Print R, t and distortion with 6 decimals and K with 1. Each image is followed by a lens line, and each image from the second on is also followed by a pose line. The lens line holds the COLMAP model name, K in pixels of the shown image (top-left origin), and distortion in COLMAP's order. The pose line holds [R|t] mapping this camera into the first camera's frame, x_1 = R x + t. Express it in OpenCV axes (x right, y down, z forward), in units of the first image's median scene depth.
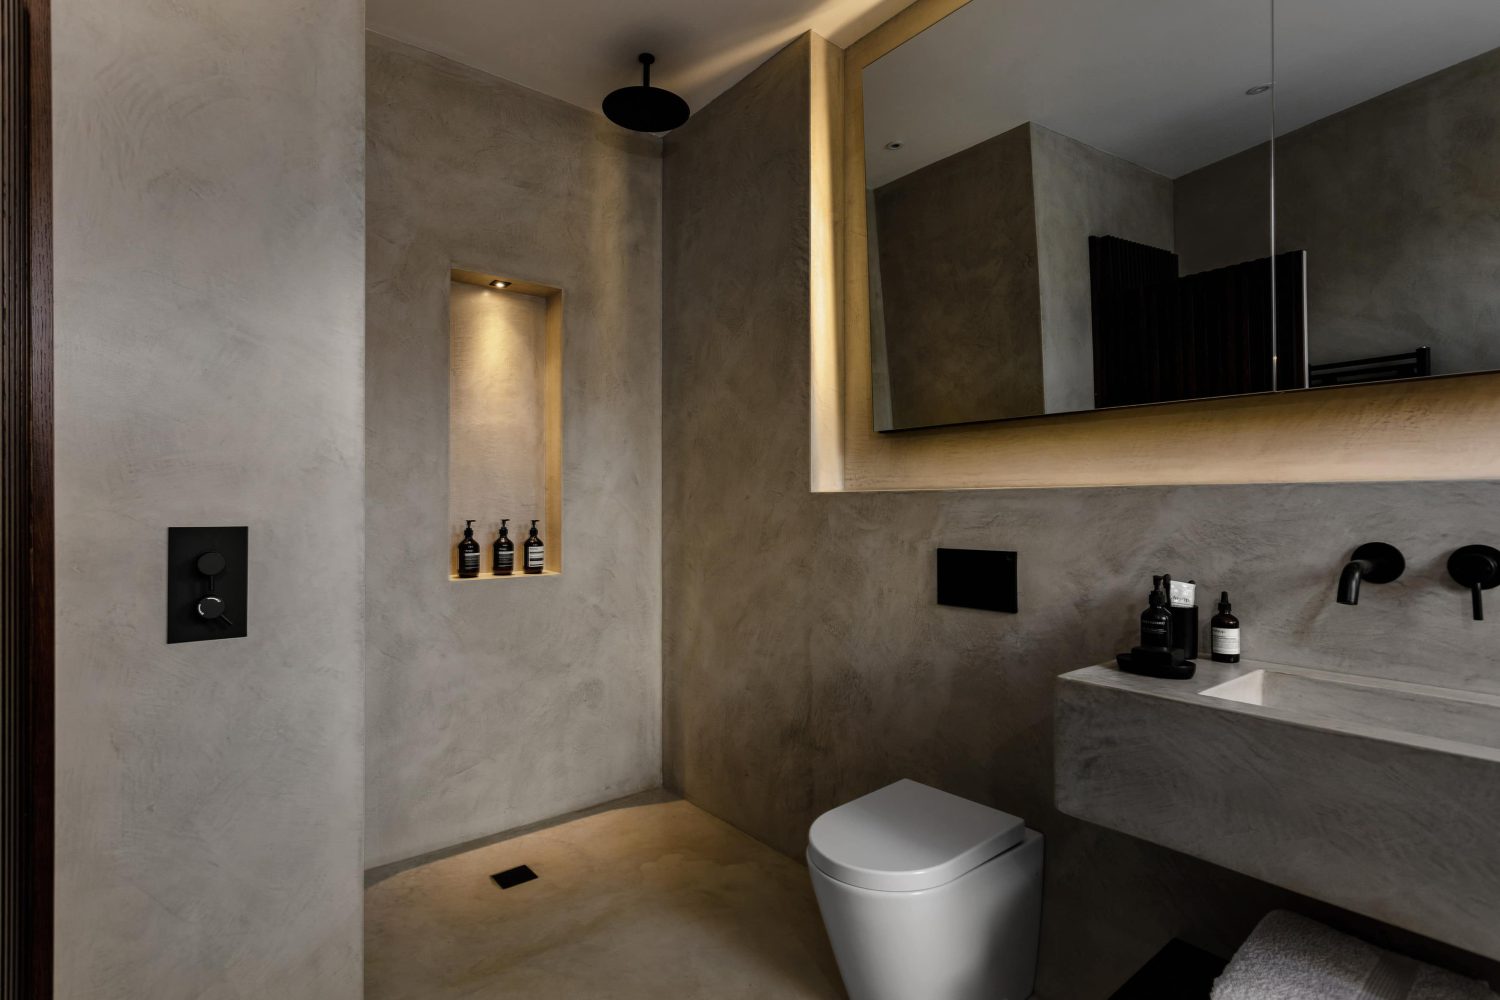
lens RADIAL K [[730.8, 0, 753.0], [0, 730.8, 505.5], [0, 0, 1]] dist [0.001925, -0.000039]
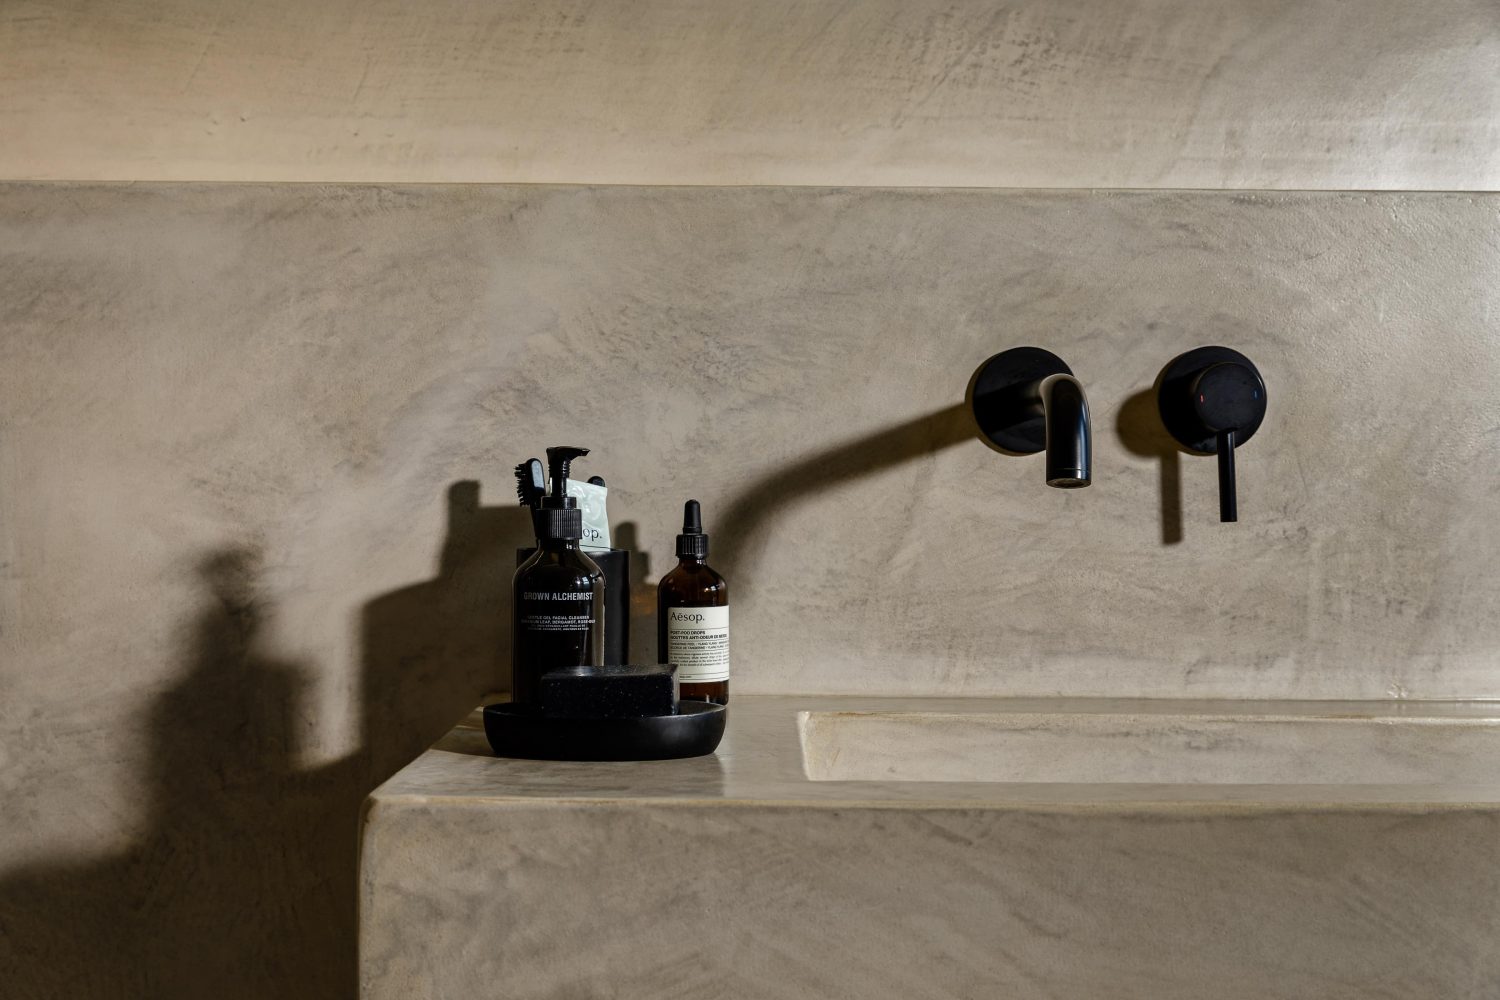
lens RADIAL K [[1921.6, 0, 753.3], [0, 1921.6, 517.5], [0, 0, 1]] dist [0.019841, -0.006800]
pose [[0.620653, -0.010201, 0.784019, -0.032267], [-0.005881, 0.999827, 0.017665, 0.116846], [-0.784063, -0.015575, 0.620486, 0.456817]]
